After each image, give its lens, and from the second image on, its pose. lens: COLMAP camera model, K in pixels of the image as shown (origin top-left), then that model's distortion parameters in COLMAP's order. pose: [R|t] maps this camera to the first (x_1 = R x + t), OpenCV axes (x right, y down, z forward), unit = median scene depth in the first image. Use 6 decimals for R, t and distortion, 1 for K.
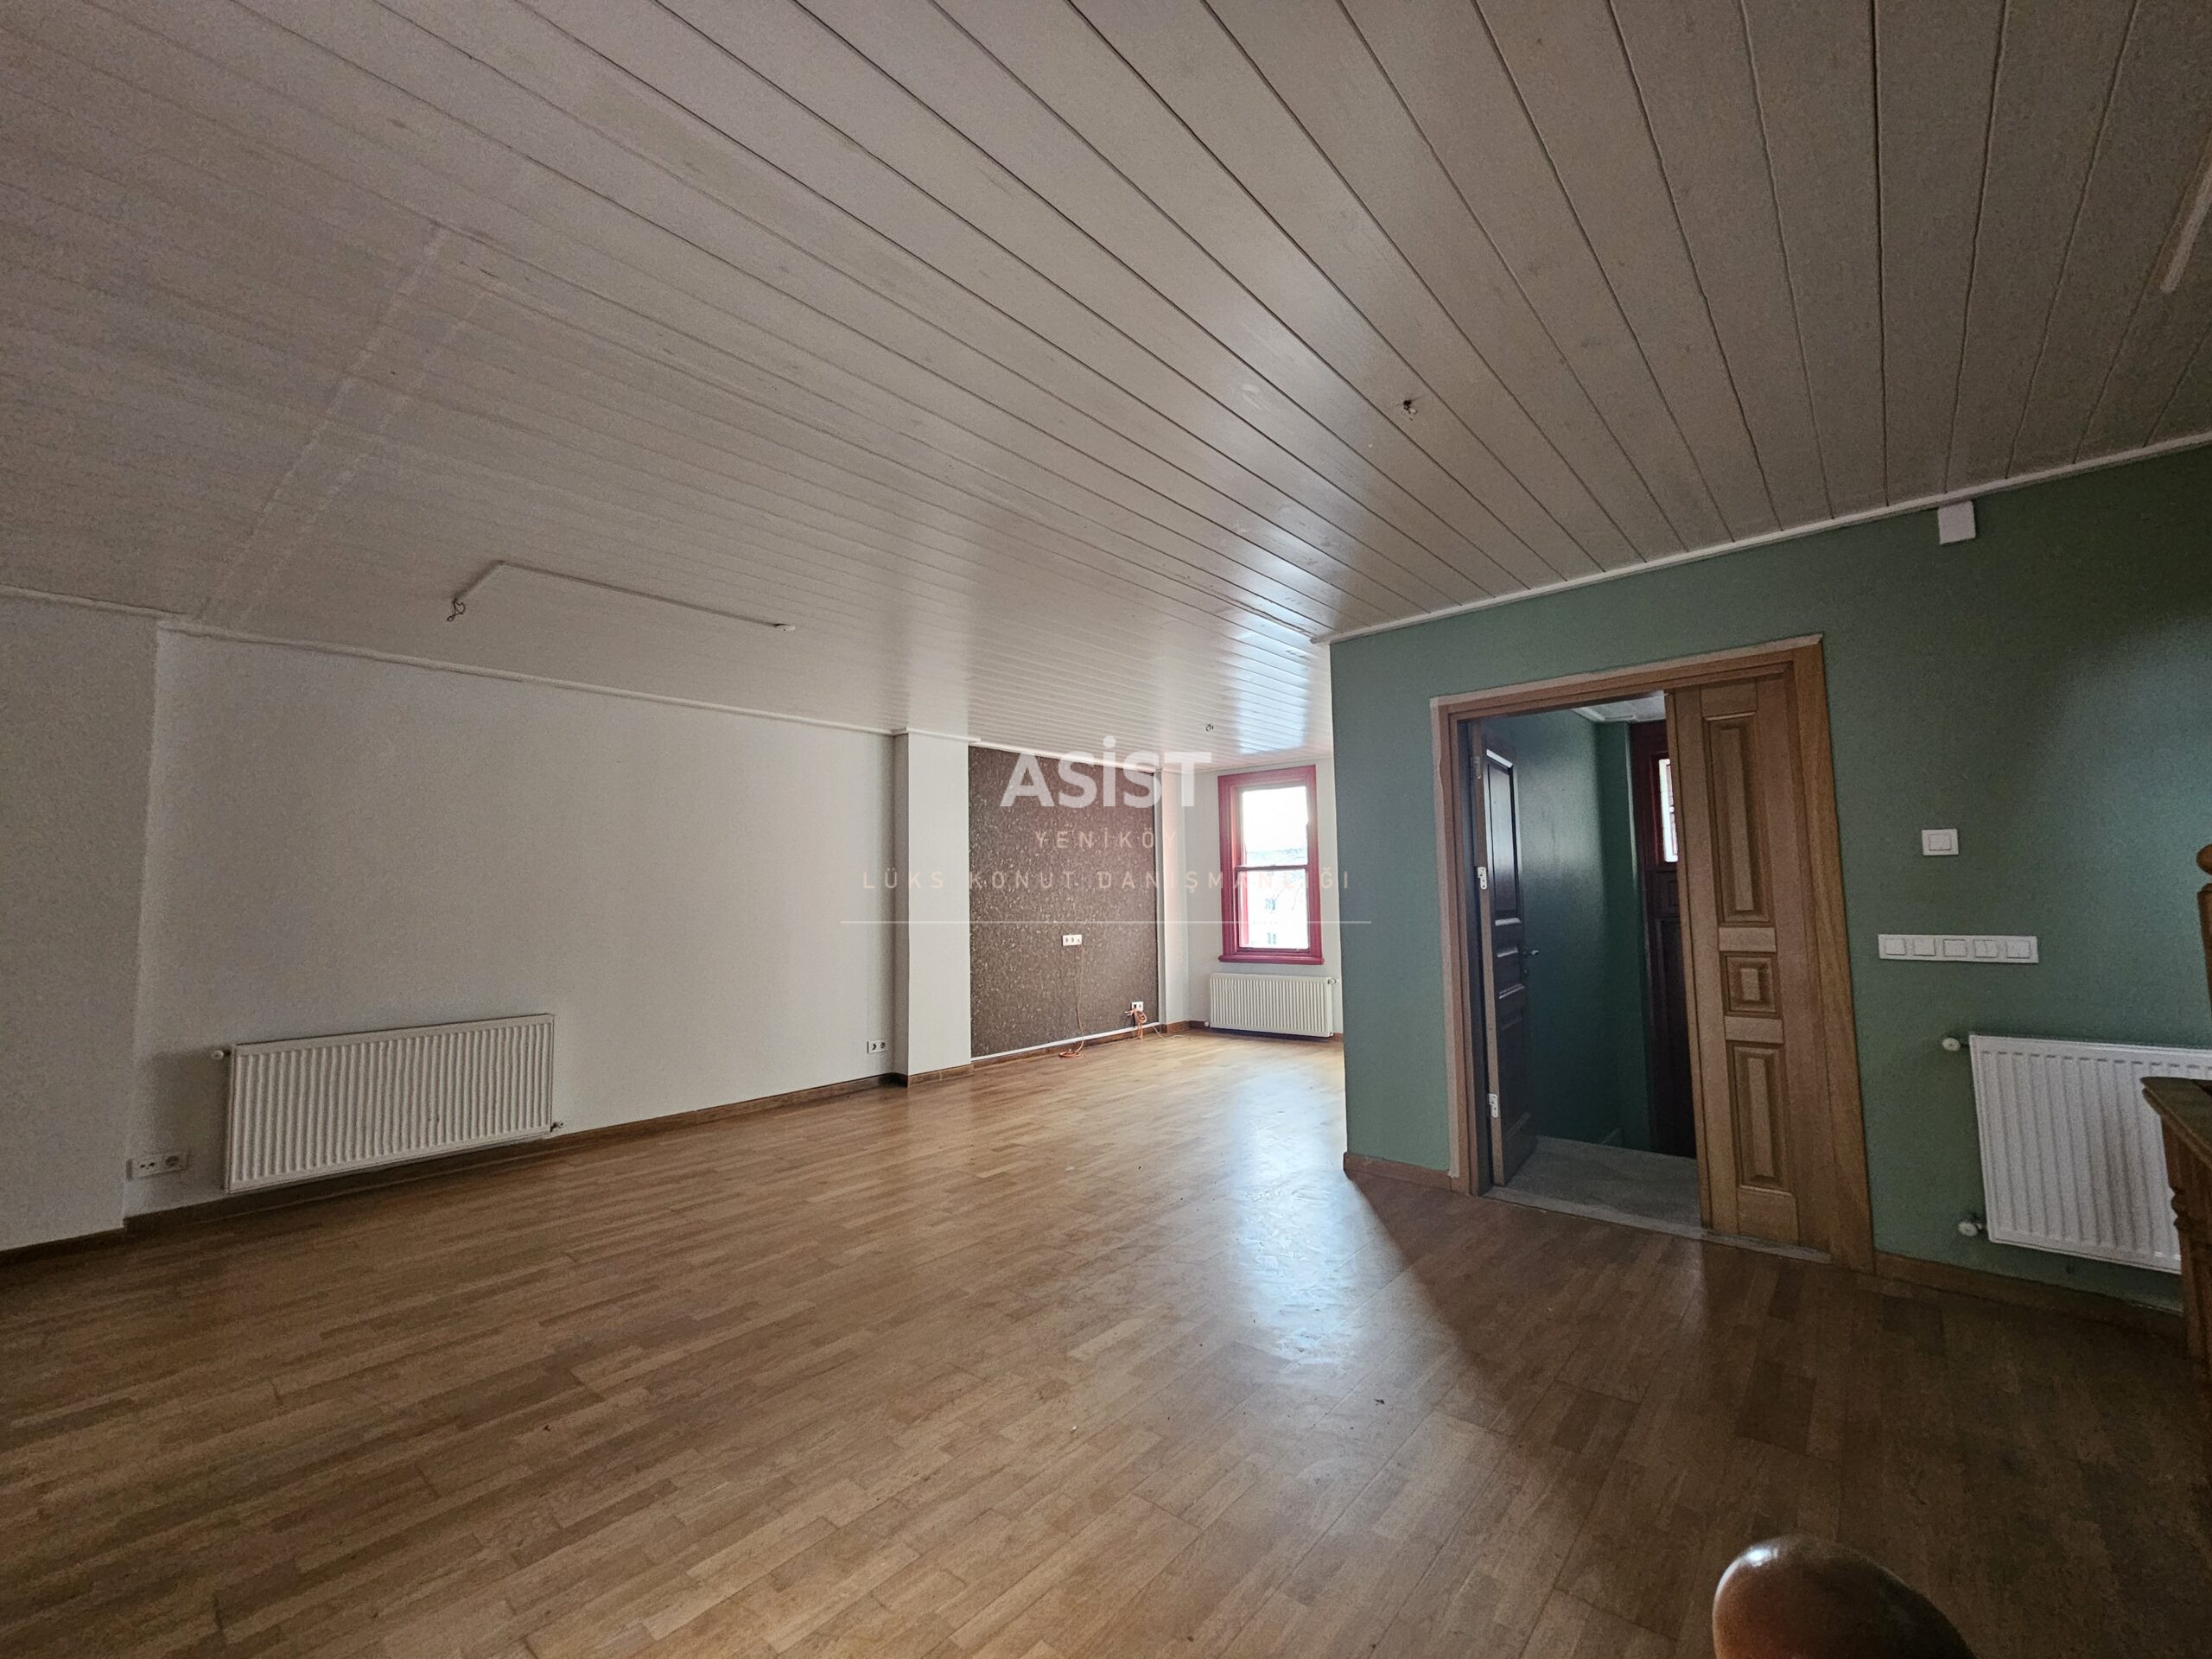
lens RADIAL K [[881.2, 0, 1106.0], [0, 881.2, 829.5], [0, 0, 1]] dist [0.002542, 0.000327]
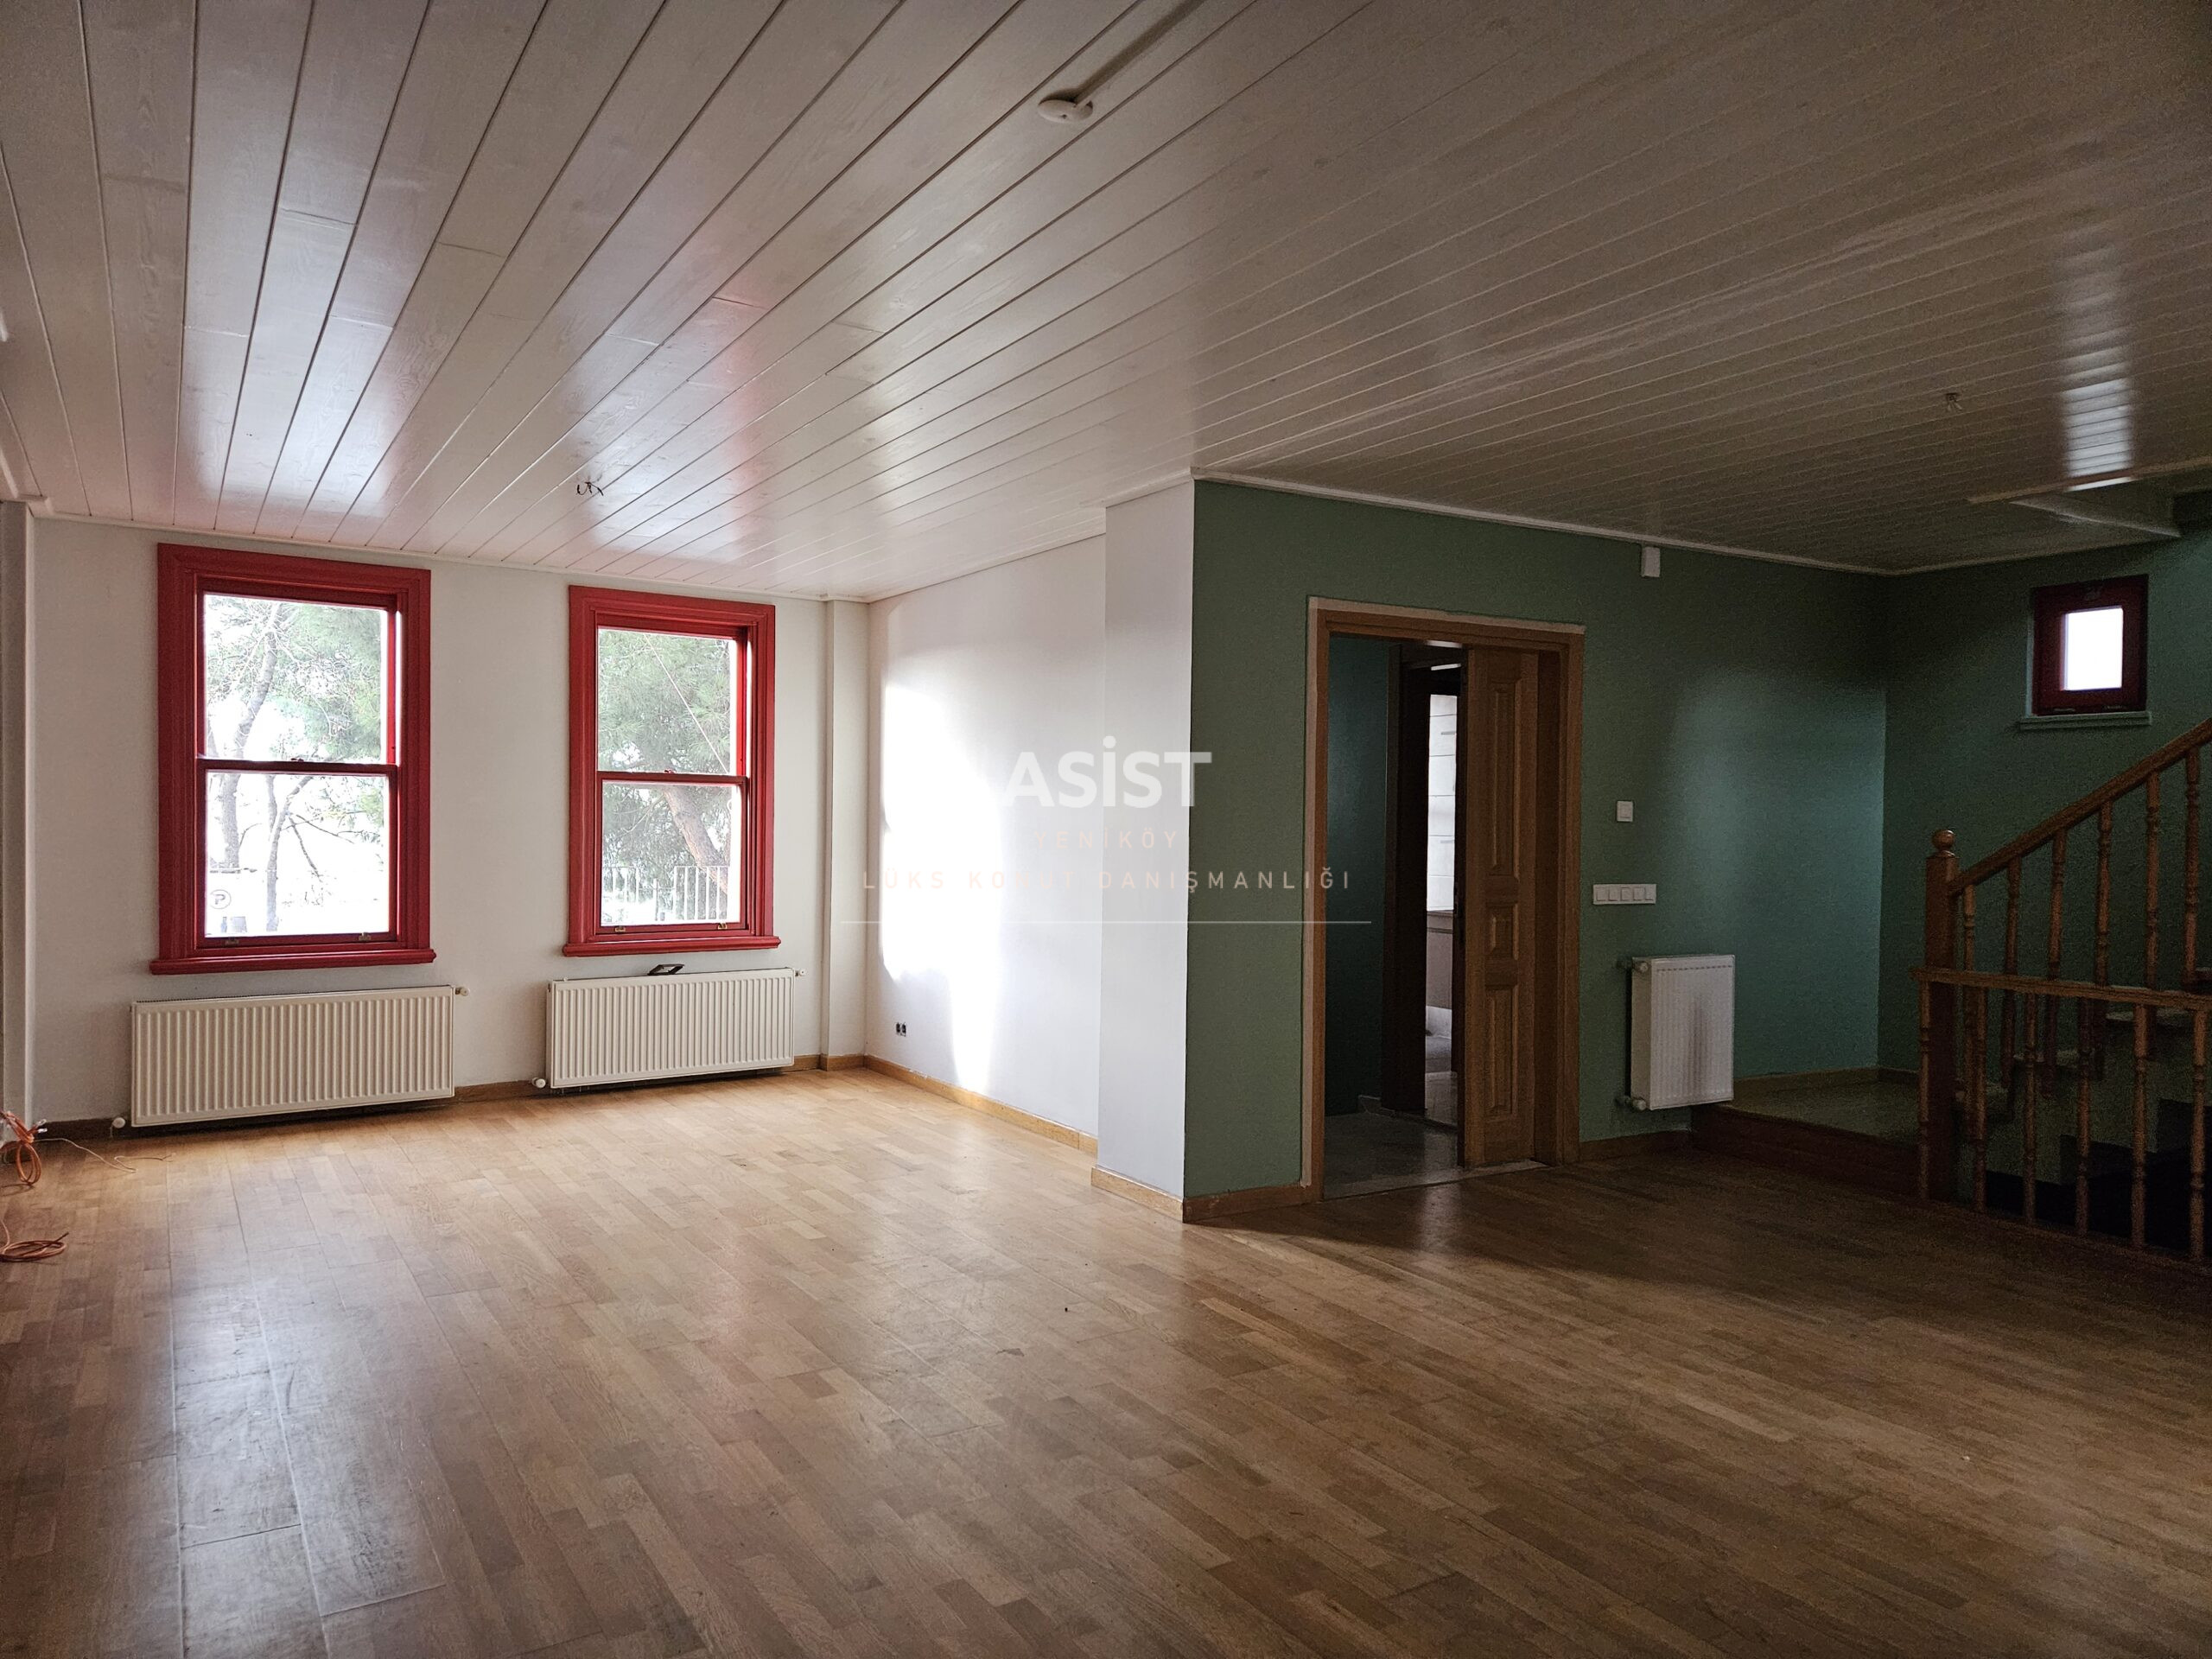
lens RADIAL K [[1434.0, 0, 1106.0], [0, 1434.0, 829.5], [0, 0, 1]] dist [0.057592, -0.056140]
pose [[0.320310, 0.015830, 0.947180, -1.071188], [-0.091526, 0.995700, 0.014310, 0.066932], [-0.942881, -0.091275, 0.320382, 0.878960]]
